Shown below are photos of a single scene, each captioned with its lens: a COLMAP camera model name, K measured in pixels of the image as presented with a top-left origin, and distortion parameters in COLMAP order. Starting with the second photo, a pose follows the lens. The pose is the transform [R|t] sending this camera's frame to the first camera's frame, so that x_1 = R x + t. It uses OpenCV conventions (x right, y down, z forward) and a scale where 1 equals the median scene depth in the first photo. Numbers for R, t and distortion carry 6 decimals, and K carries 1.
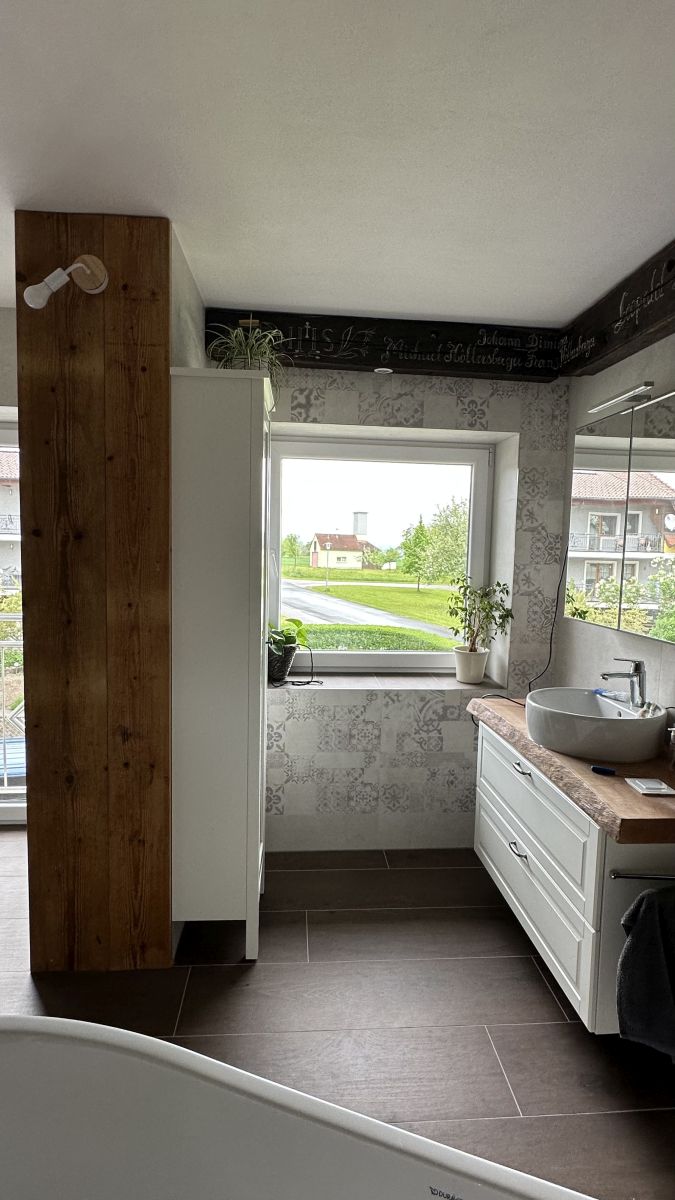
lens RADIAL K [[593.8, 0, 330.0], [0, 593.8, 599.1], [0, 0, 1]] dist [-0.003419, 0.002809]
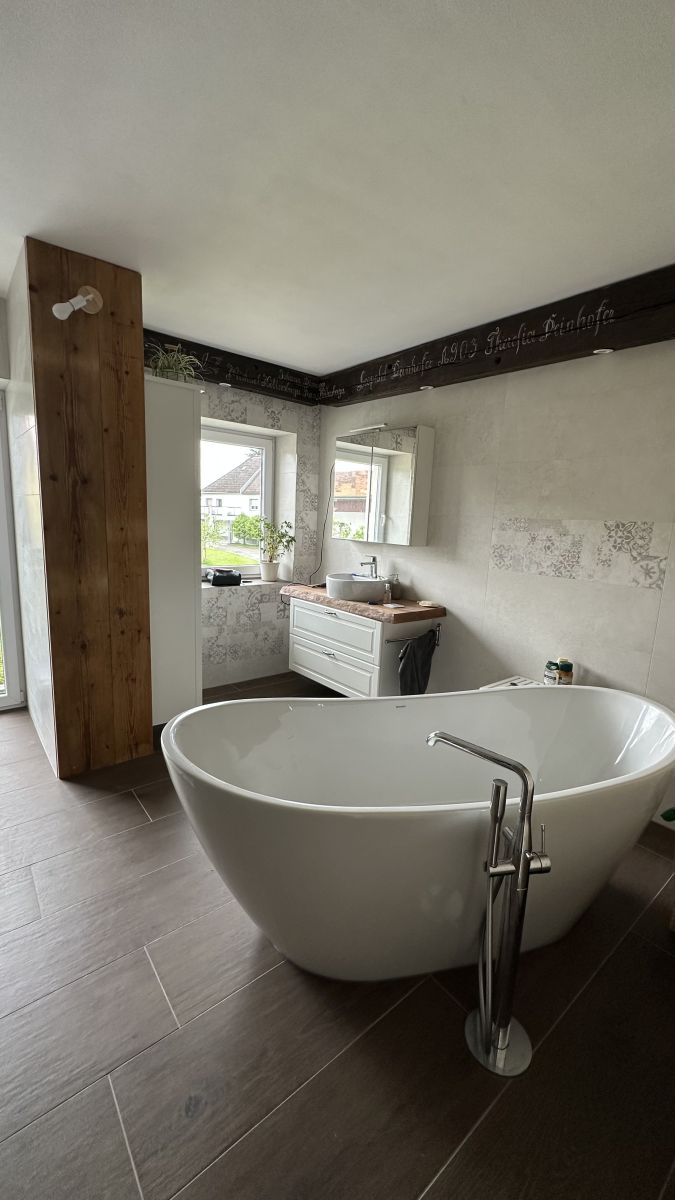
lens RADIAL K [[467.4, 0, 320.0], [0, 467.4, 596.6], [0, 0, 1]] dist [-0.005112, 0.001257]
pose [[0.840165, -0.079494, 0.536473, -0.406954], [0.023496, 0.993606, 0.110436, 0.044761], [-0.541822, -0.080179, 0.836660, -0.222086]]
